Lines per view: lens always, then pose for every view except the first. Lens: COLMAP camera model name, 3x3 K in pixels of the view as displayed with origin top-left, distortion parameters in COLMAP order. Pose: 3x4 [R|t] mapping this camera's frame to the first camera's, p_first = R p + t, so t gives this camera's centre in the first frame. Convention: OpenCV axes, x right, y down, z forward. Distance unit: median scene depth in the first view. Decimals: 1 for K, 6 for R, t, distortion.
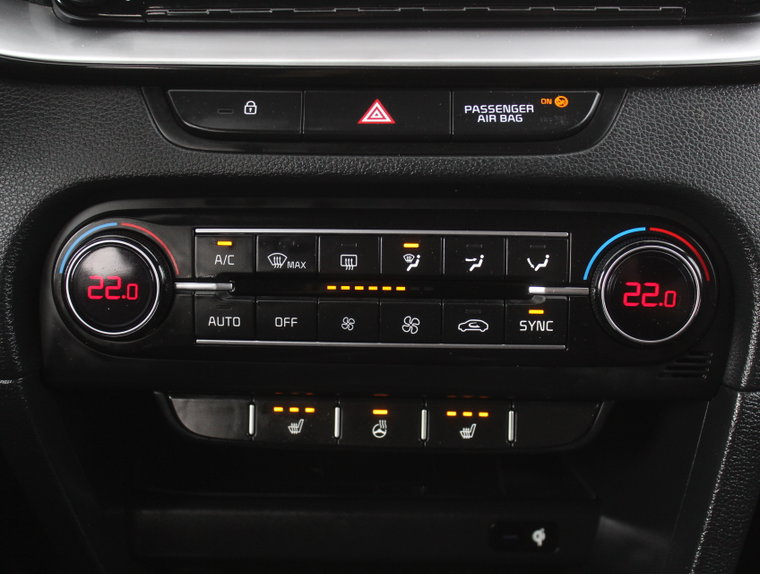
lens RADIAL K [[992.1, 0, 379.5], [0, 992.1, 288.0], [0, 0, 1]] dist [-0.071023, 0.000000]
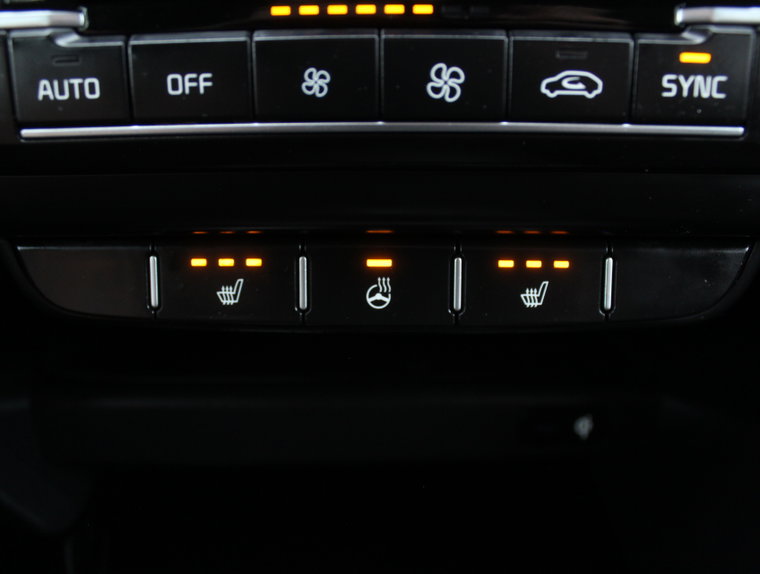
lens RADIAL K [[697.9, 0, 379.7], [0, 697.9, 288.7], [0, 0, 1]] dist [-0.161769, 0.091507]
pose [[0.999035, -0.020840, 0.038667, -0.015454], [0.014641, 0.987931, 0.154199, 0.083335], [-0.041414, -0.153484, 0.987283, 0.645766]]
